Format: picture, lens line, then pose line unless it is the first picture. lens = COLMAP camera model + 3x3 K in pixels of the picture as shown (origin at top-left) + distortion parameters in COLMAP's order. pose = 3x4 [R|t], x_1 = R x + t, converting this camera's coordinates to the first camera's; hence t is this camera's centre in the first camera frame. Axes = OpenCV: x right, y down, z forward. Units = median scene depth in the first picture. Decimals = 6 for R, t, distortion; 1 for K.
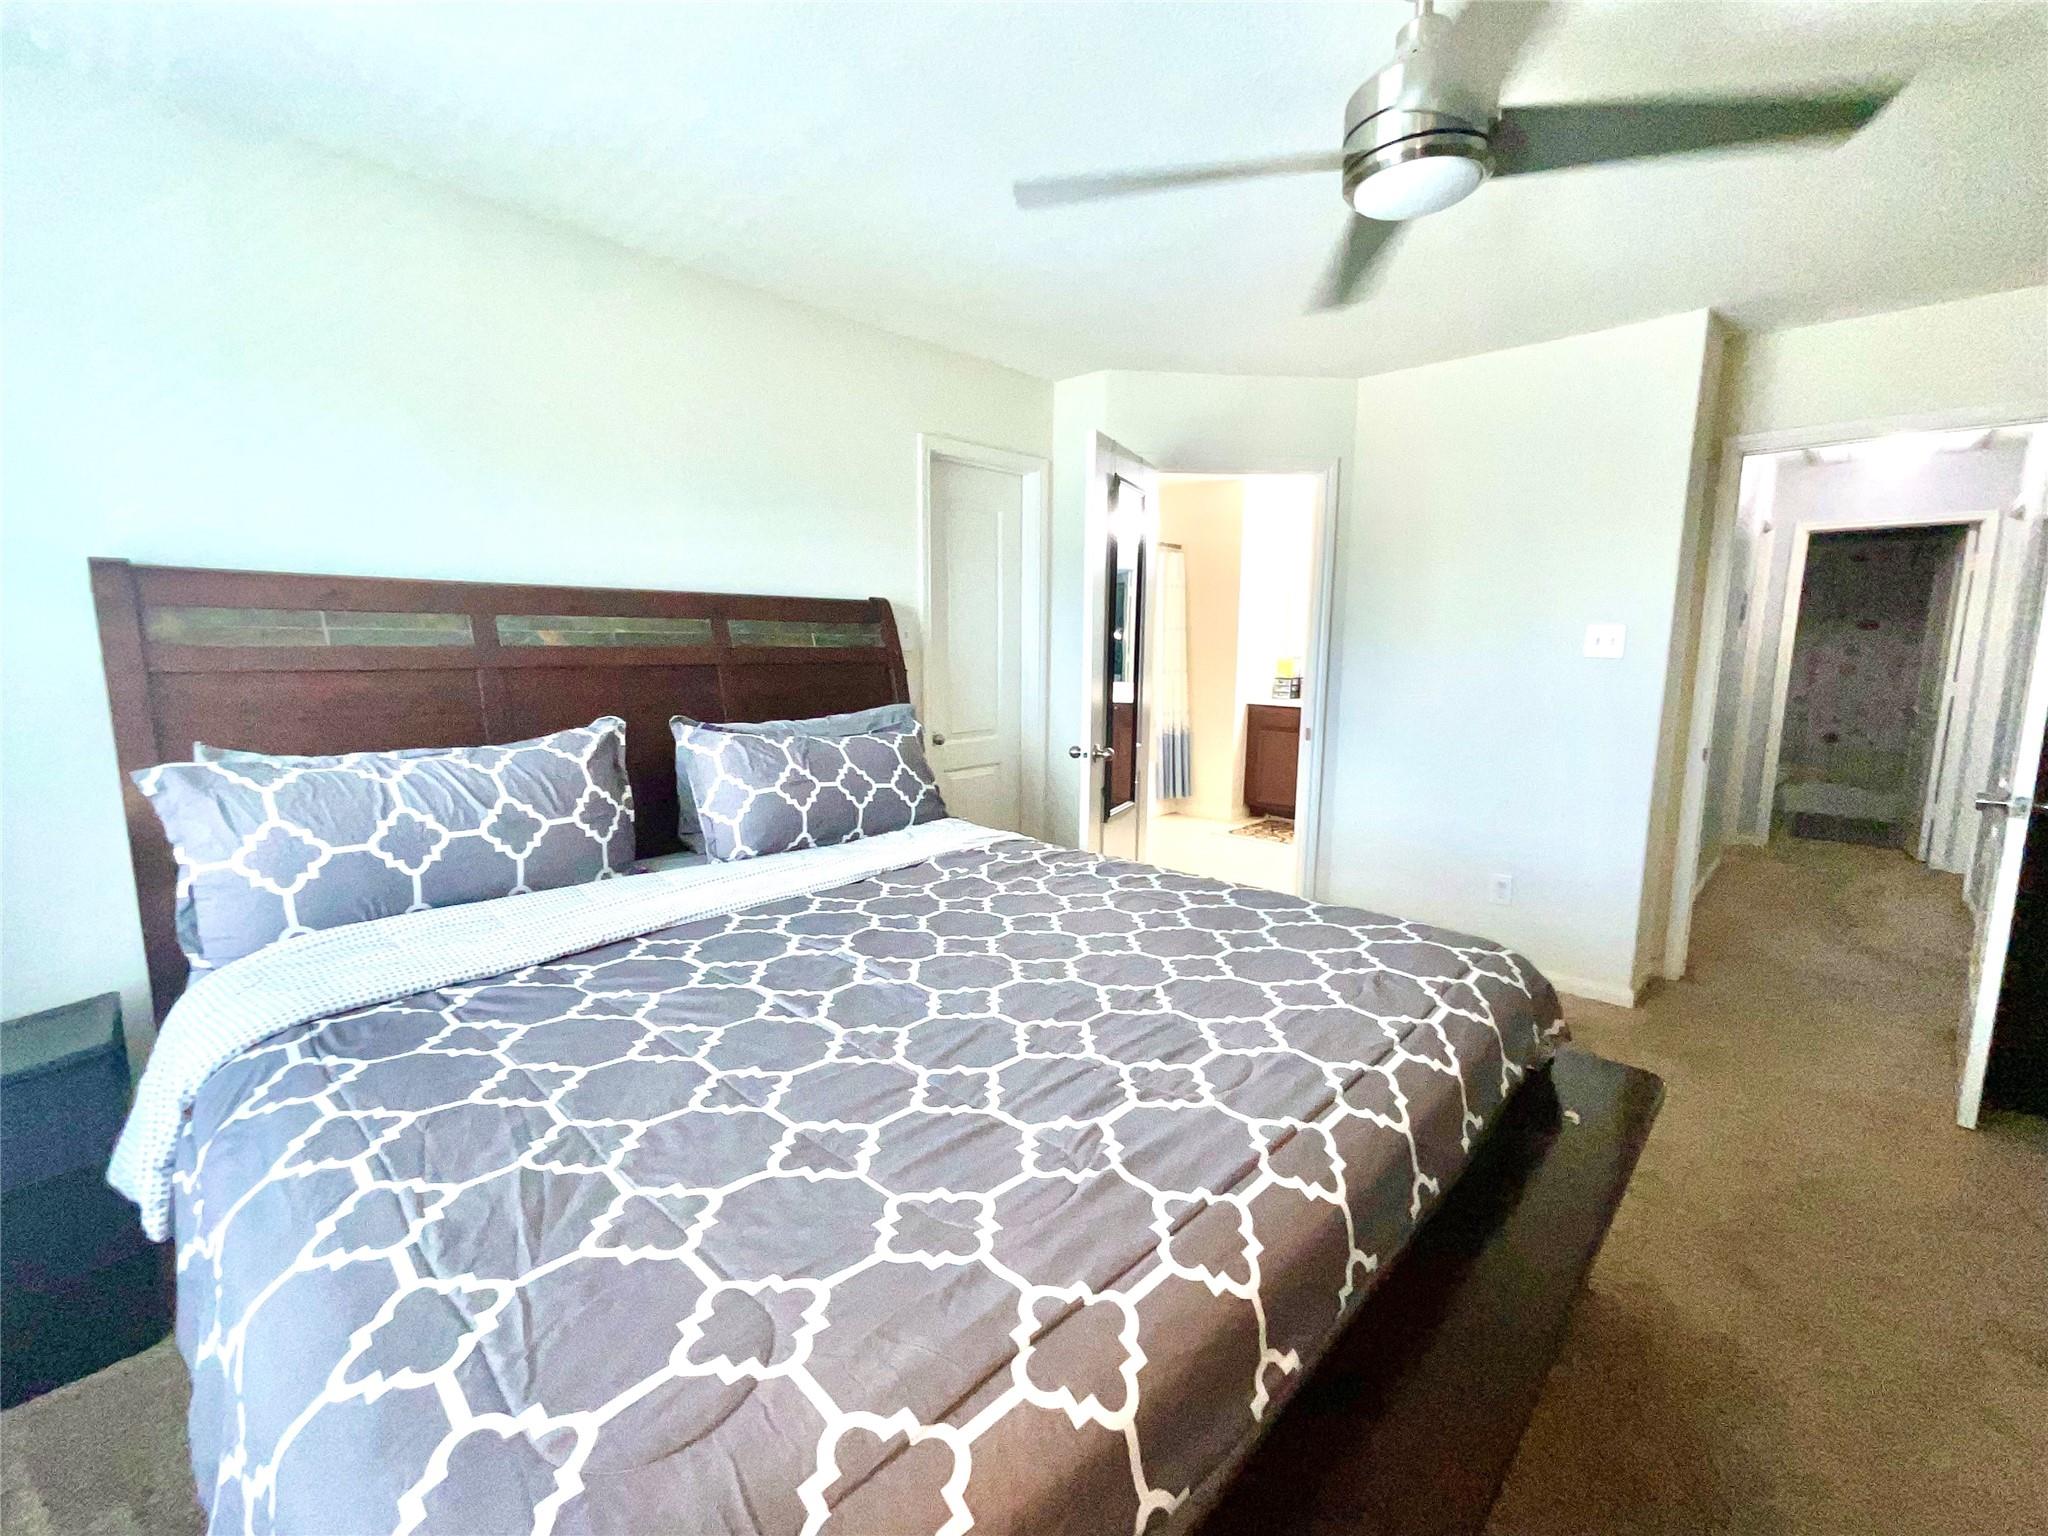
lens RADIAL K [[884.1, 0, 1024.0], [0, 884.1, 768.0], [0, 0, 1]] dist [-0.004467, 0.005059]
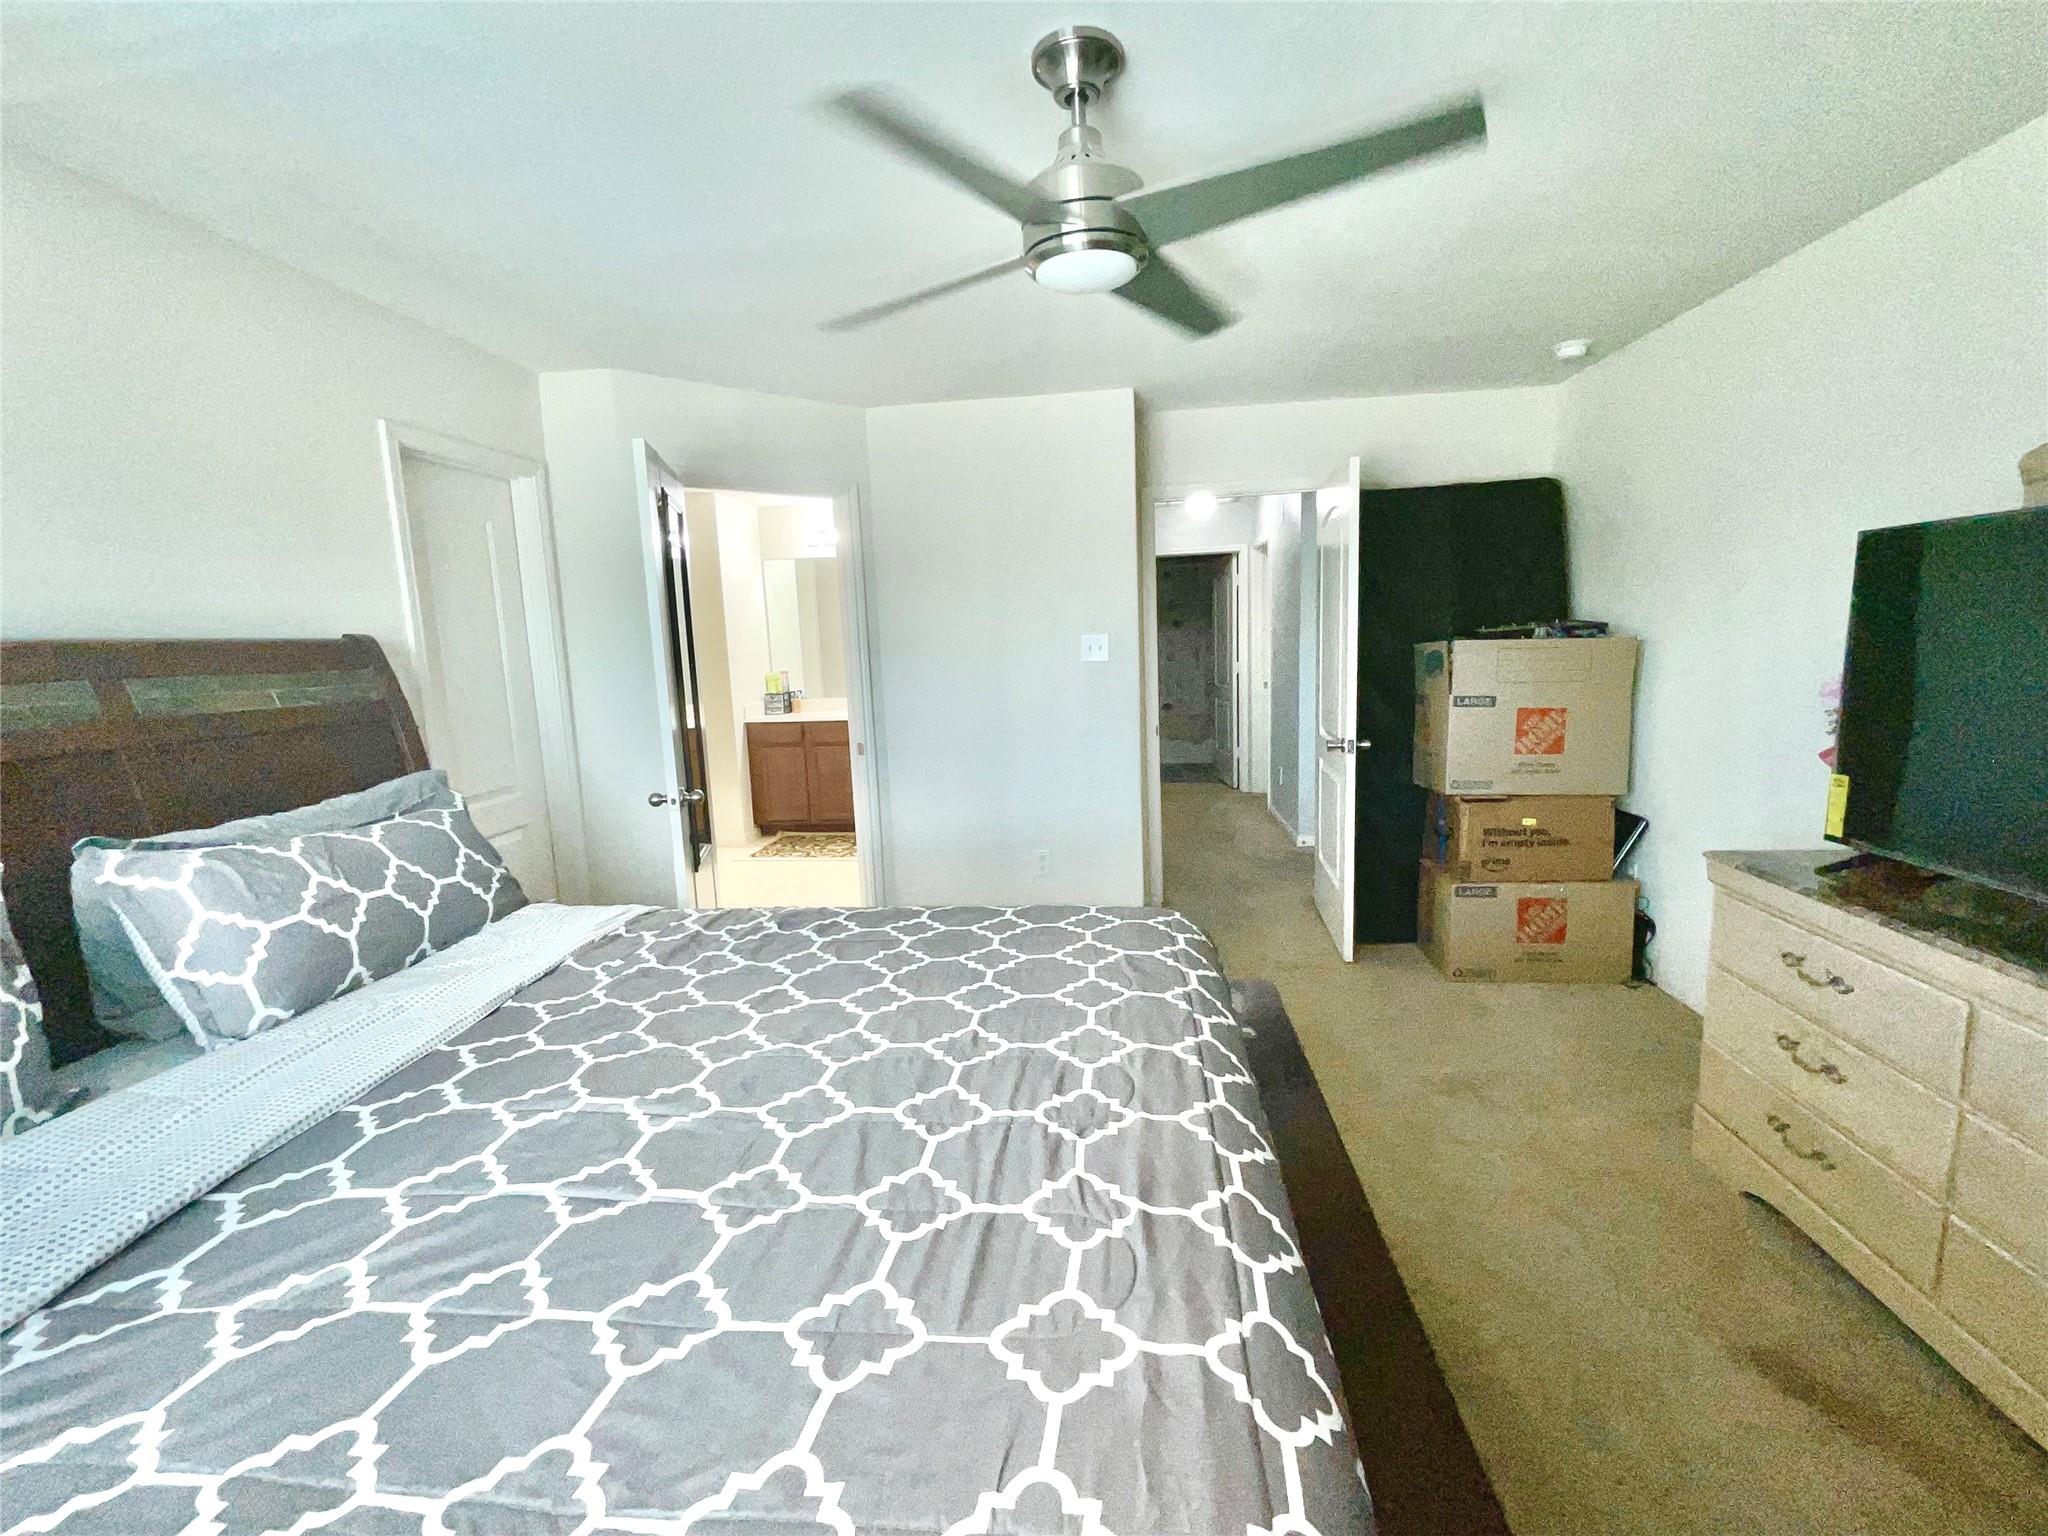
lens RADIAL K [[884.1, 0, 1024.0], [0, 884.1, 768.0], [0, 0, 1]] dist [-0.004467, 0.005059]
pose [[0.802040, -0.124628, 0.584123, -0.222475], [0.130475, 0.990926, 0.032272, -0.042030], [-0.582845, 0.050330, 0.811023, 0.091824]]
